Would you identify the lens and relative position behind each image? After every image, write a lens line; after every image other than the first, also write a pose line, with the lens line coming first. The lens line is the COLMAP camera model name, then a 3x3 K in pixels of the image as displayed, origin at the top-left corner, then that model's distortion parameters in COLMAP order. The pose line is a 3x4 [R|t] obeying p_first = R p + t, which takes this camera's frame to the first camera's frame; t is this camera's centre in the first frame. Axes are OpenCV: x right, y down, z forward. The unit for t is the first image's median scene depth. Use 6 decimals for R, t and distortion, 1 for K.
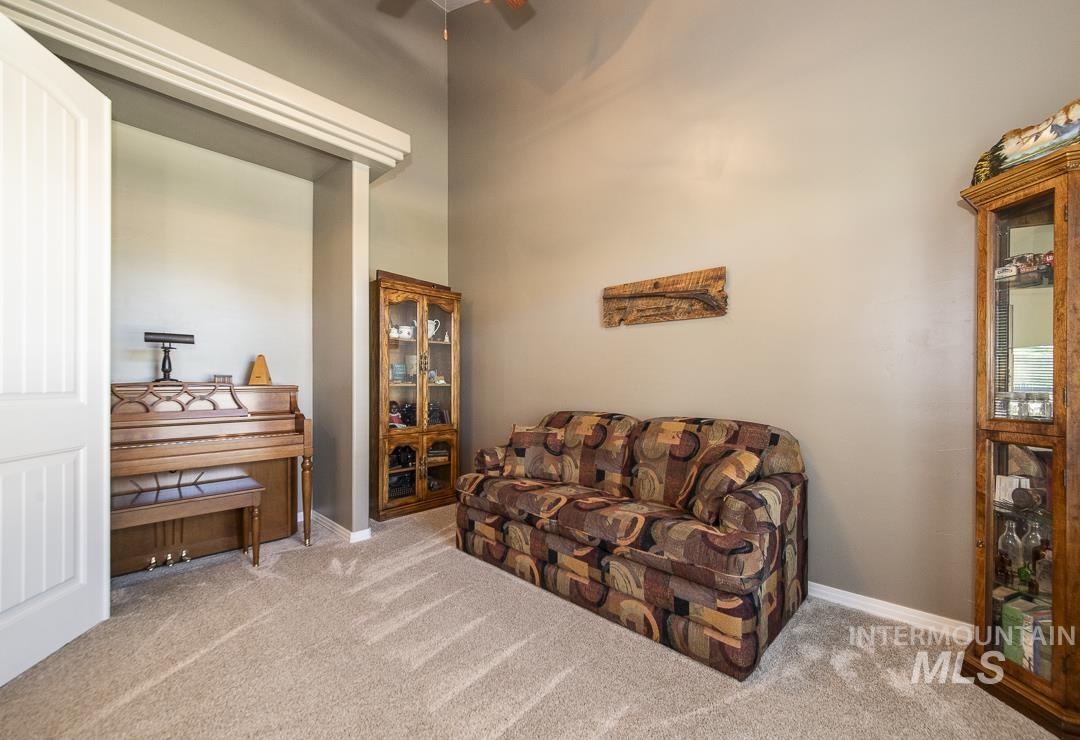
lens RADIAL K [[437.3, 0, 539.6], [0, 437.3, 376.8], [0, 0, 1]] dist [-0.001880, -0.000179]
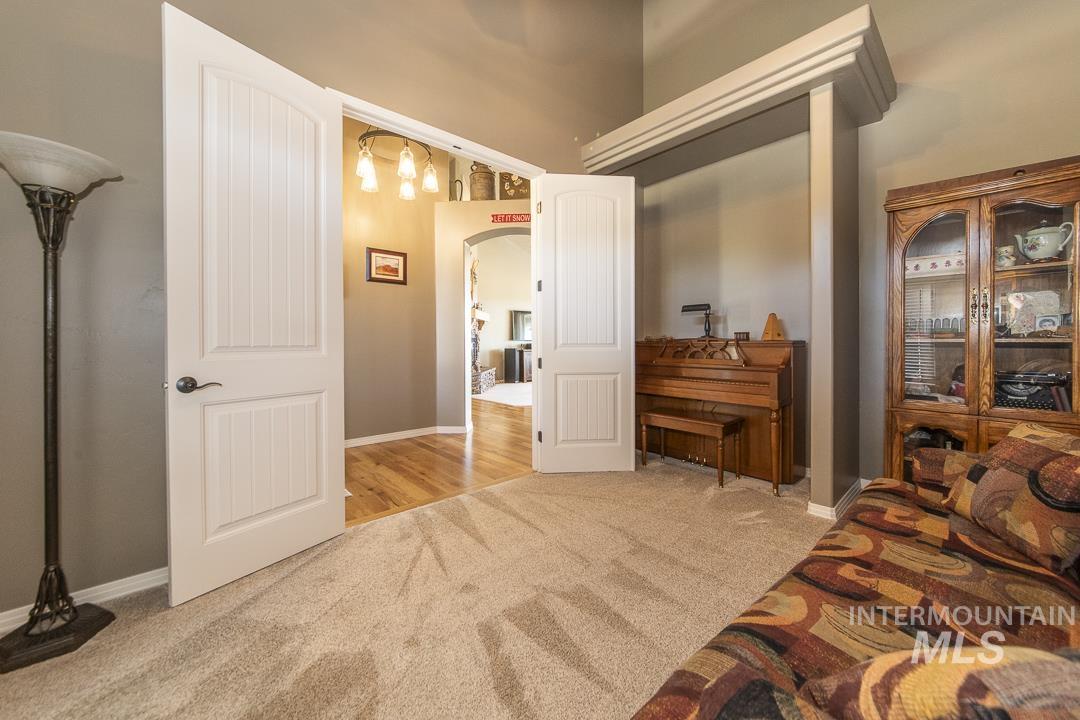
lens RADIAL K [[394.9, 0, 538.0], [0, 394.9, 342.0], [0, 0, 1]] dist [0.001302, 0.000069]
pose [[-0.081313, 0.006782, -0.996666, 0.523409], [0.016445, 0.999850, 0.005462, 0.010083], [0.996553, -0.015946, -0.081413, 0.607840]]
